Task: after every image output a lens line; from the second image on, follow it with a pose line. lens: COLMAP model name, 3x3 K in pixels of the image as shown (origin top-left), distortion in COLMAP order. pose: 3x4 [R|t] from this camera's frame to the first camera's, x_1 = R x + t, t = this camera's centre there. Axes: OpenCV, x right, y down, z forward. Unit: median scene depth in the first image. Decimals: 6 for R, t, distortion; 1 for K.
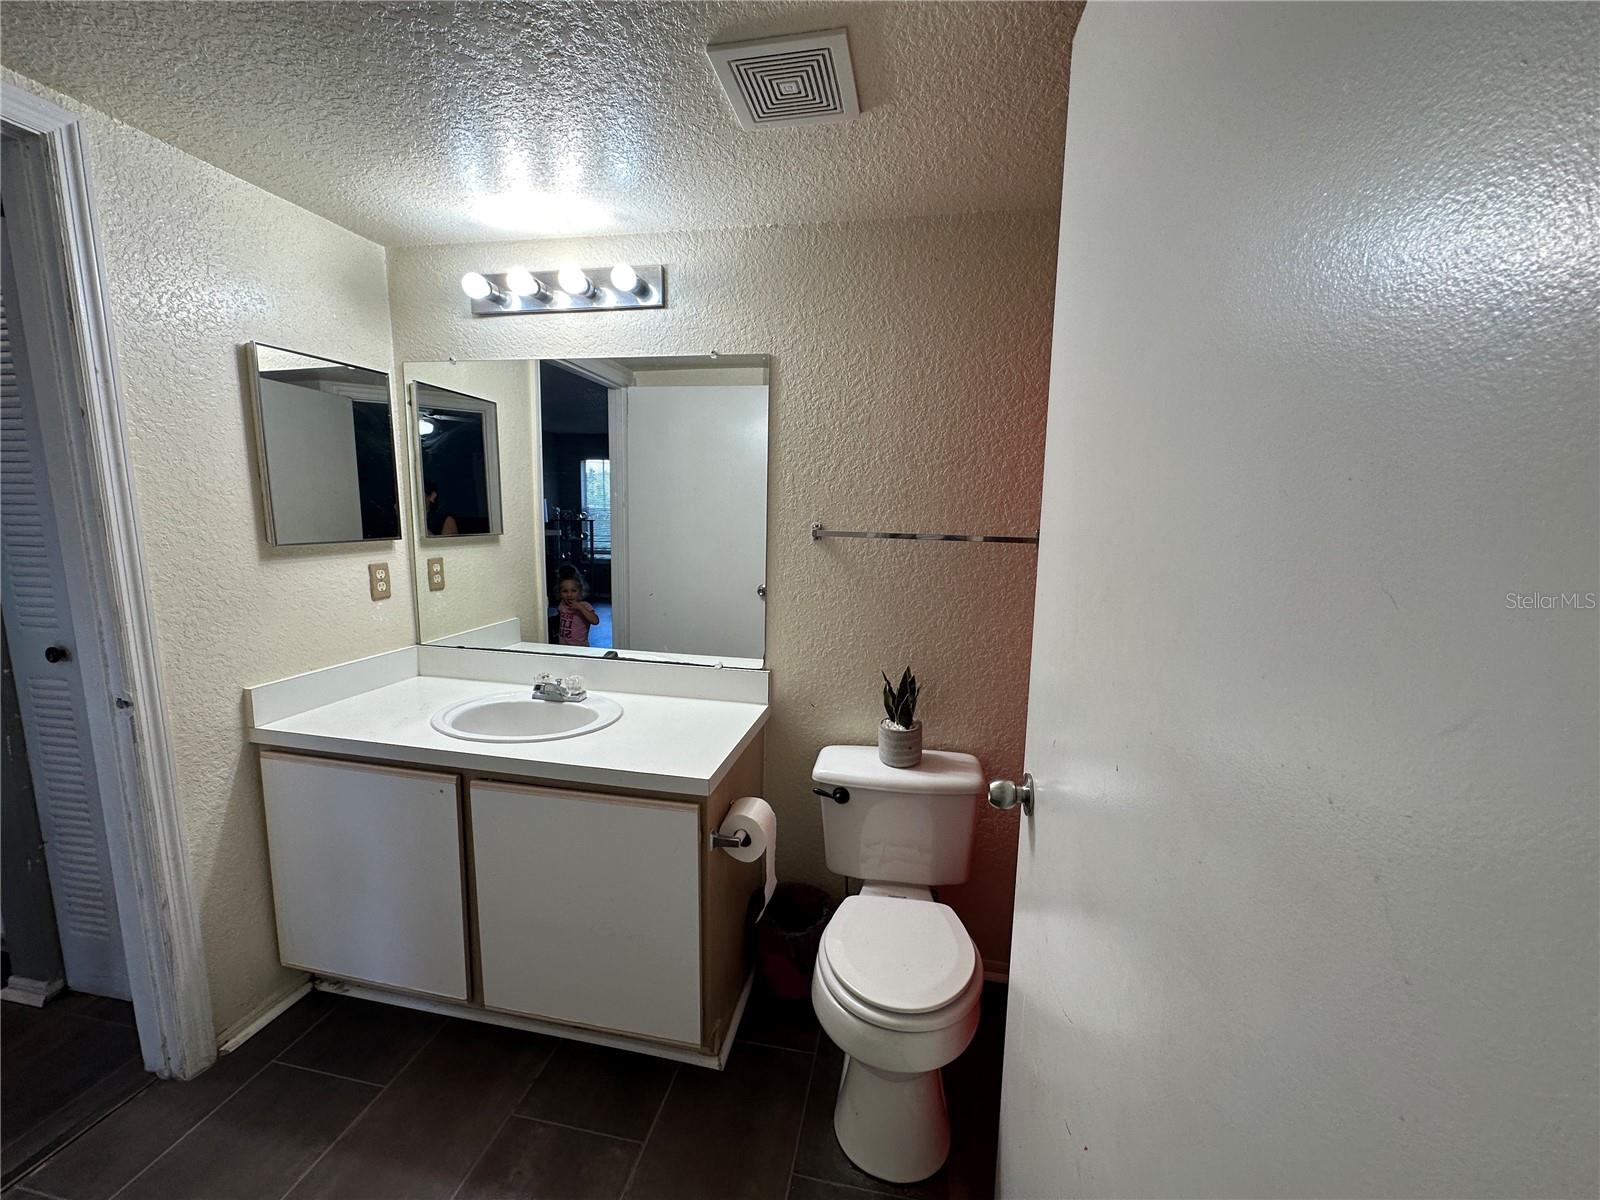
lens RADIAL K [[638.5, 0, 800.0], [0, 638.5, 600.0], [0, 0, 1]] dist [-0.001304, 0.000975]
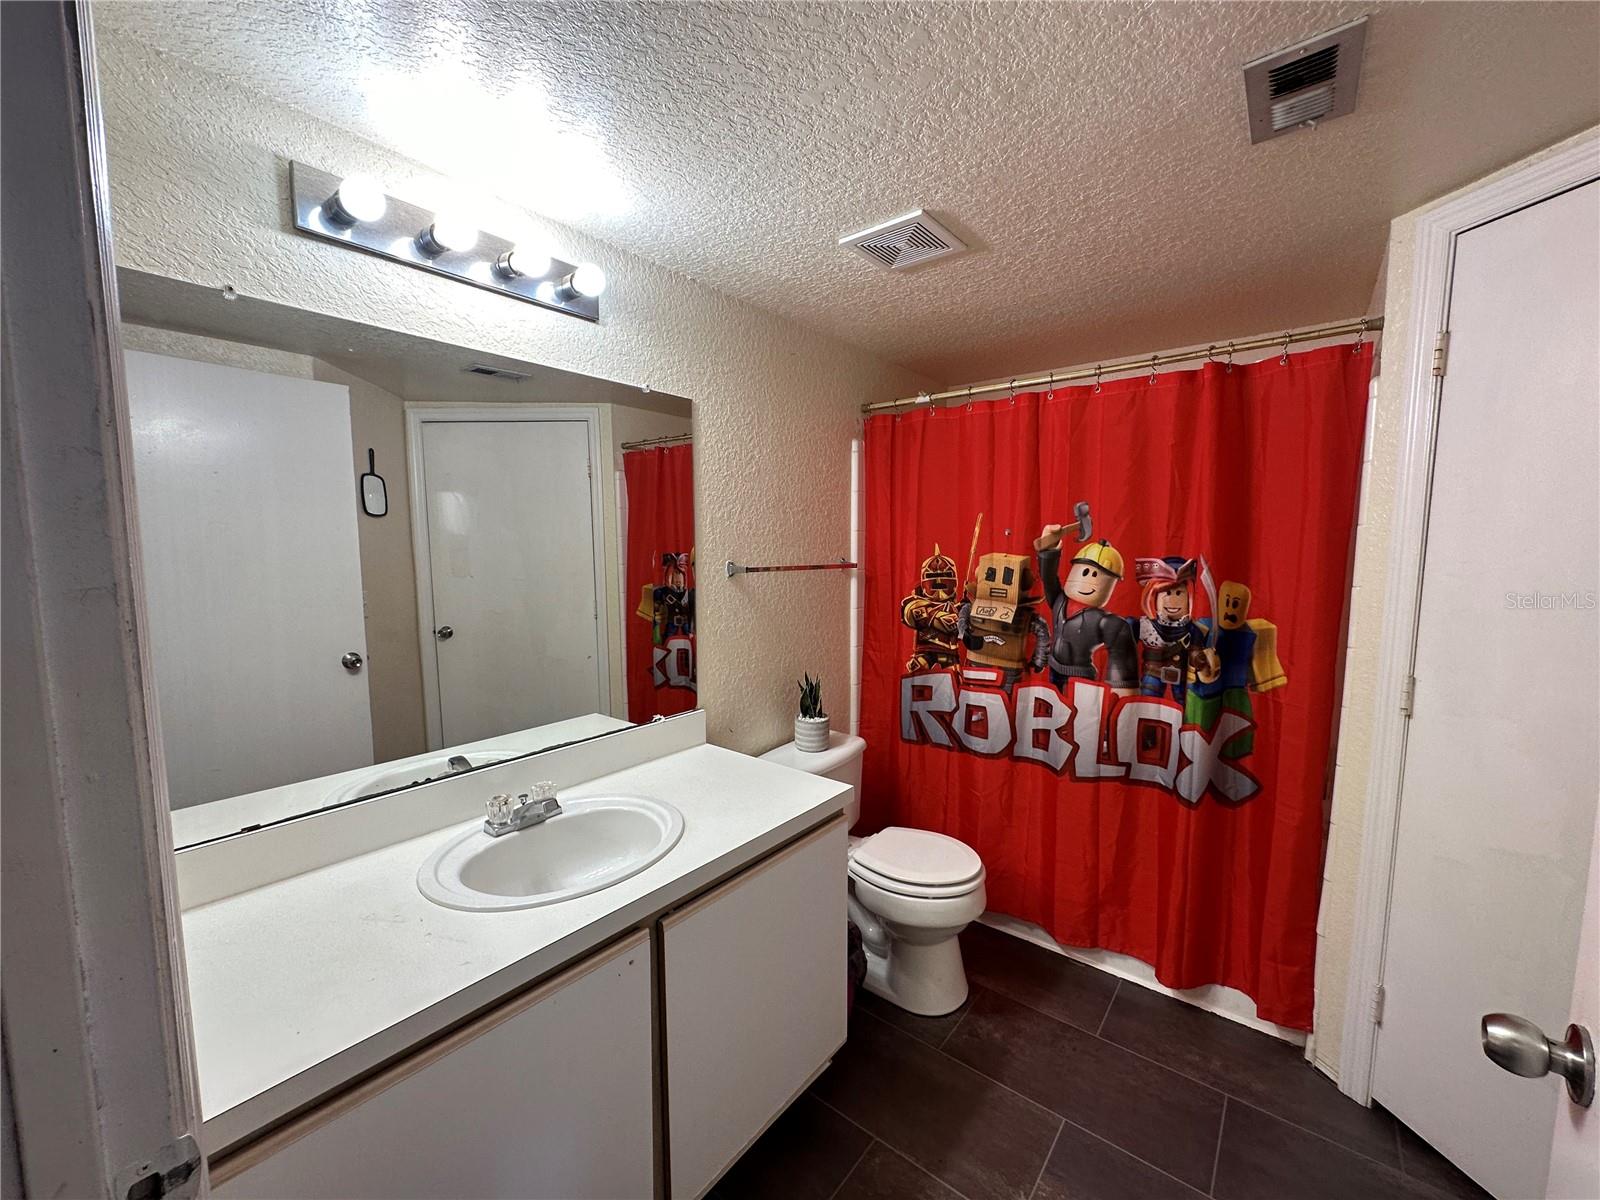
lens RADIAL K [[638.5, 0, 800.0], [0, 638.5, 600.0], [0, 0, 1]] dist [-0.001304, 0.000975]
pose [[0.462543, -0.100818, 0.880846, -0.917175], [0.138725, 0.989506, 0.040409, -0.085411], [-0.875677, 0.103504, 0.471675, 0.403045]]
